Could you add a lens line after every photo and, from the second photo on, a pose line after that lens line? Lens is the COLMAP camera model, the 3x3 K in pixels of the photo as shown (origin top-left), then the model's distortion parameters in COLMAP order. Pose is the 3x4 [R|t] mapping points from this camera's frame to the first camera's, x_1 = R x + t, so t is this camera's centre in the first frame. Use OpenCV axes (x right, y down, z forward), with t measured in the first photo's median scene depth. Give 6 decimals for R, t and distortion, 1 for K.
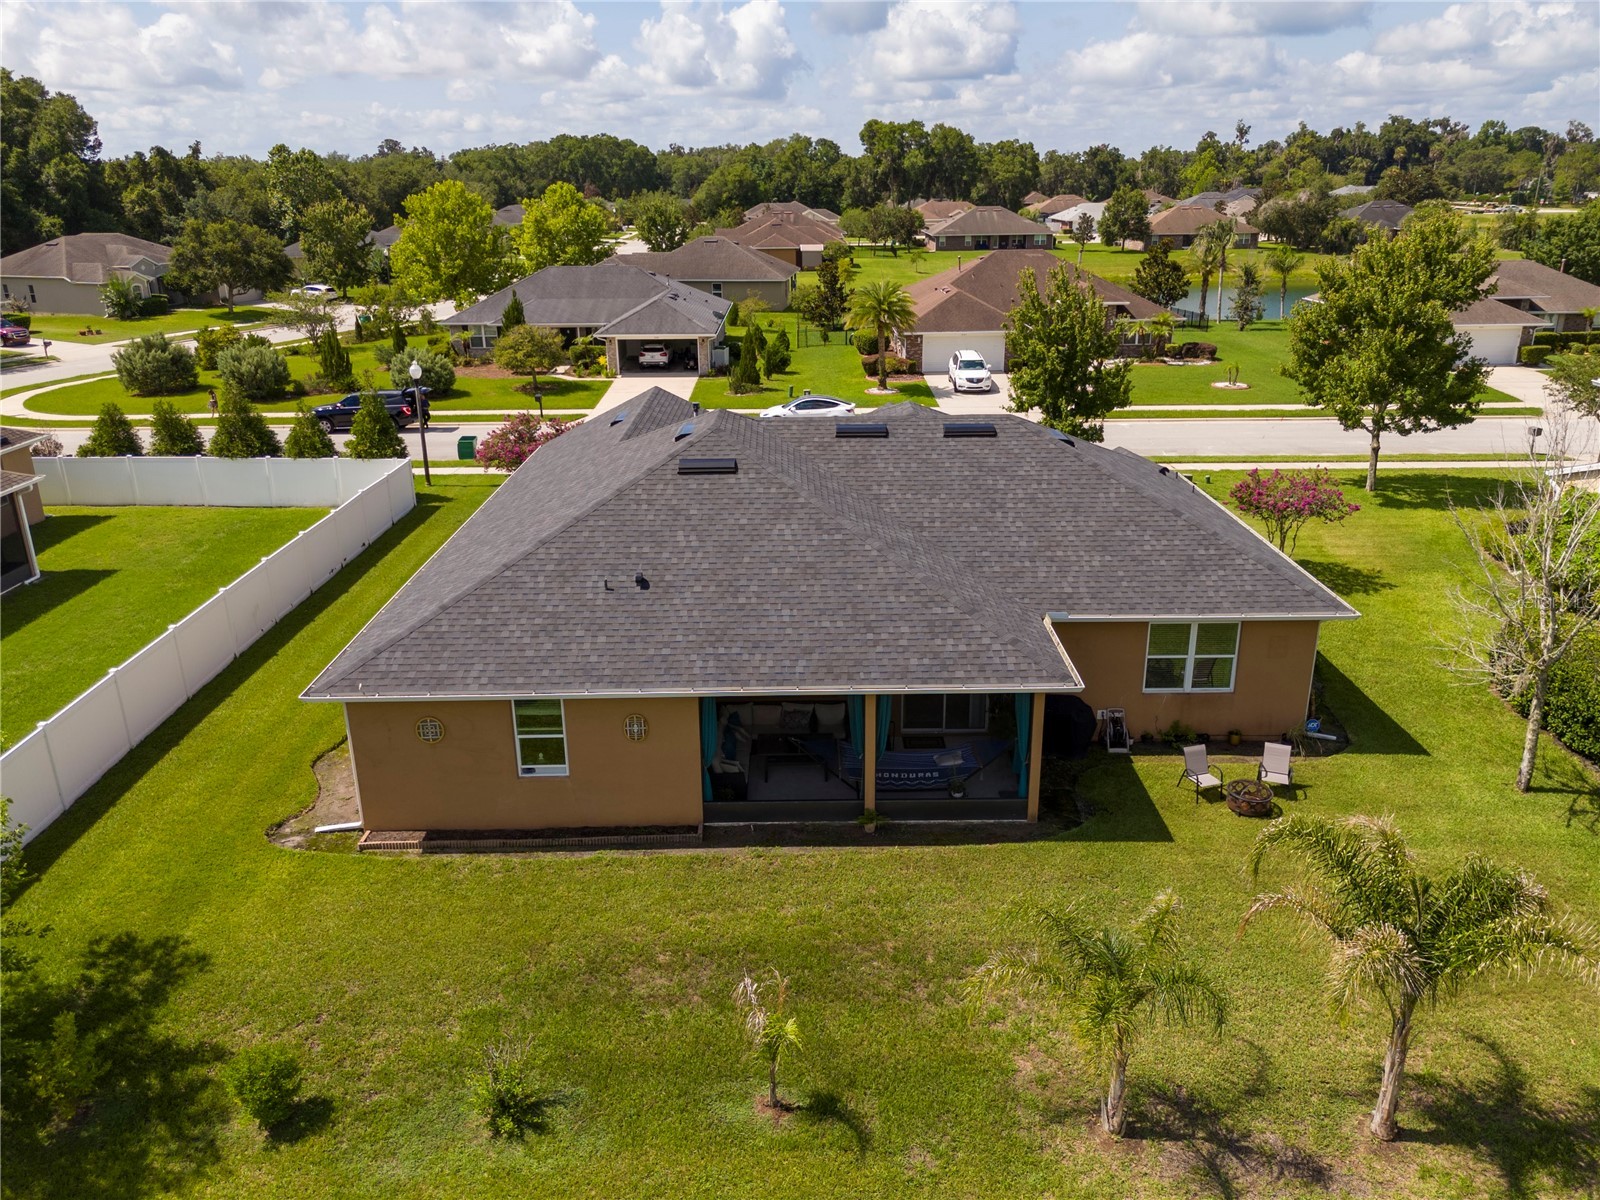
lens RADIAL K [[1181.5, 0, 800.0], [0, 1181.5, 600.0], [0, 0, 1]] dist [0.061702, -0.056314]
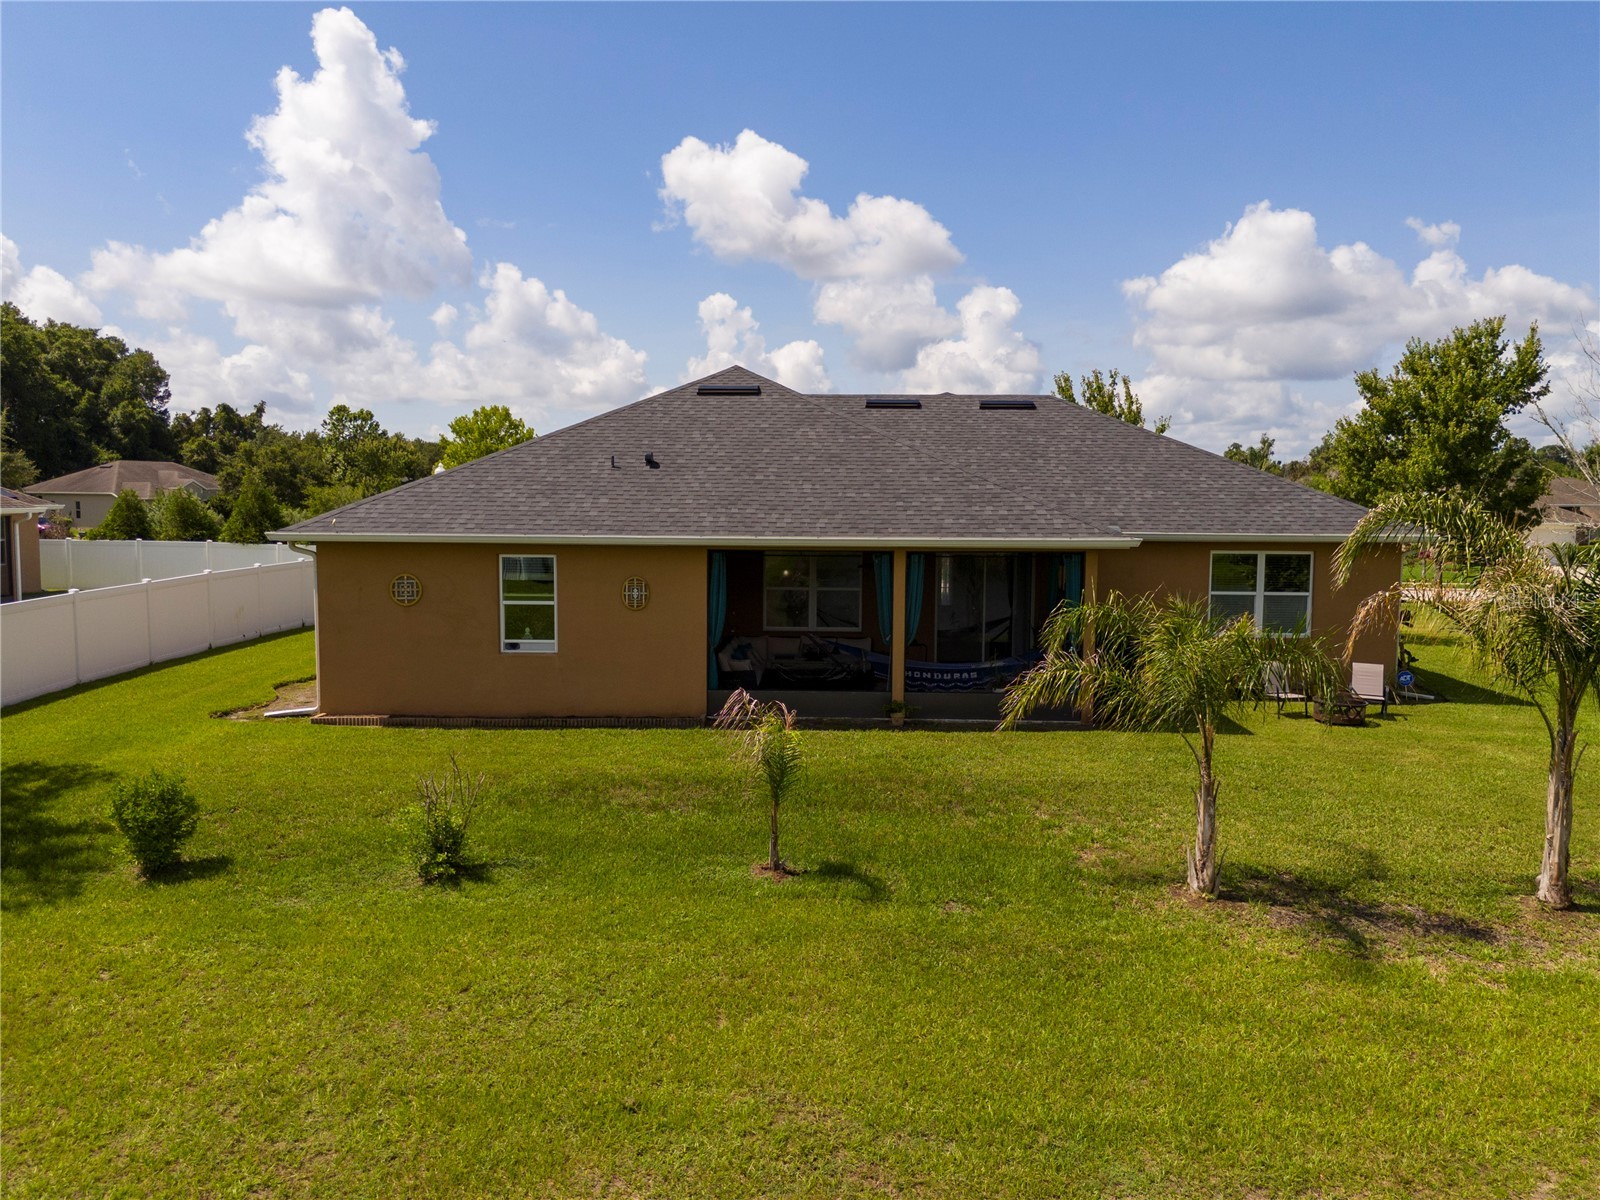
lens RADIAL K [[1213.6, 0, 800.0], [0, 1213.6, 600.0], [0, 0, 1]] dist [0.064616, -0.057110]
pose [[0.999376, 0.021804, -0.027781, 0.009094], [-0.028042, 0.968114, -0.248936, 0.292820], [0.021468, 0.249559, 0.968122, 0.103599]]
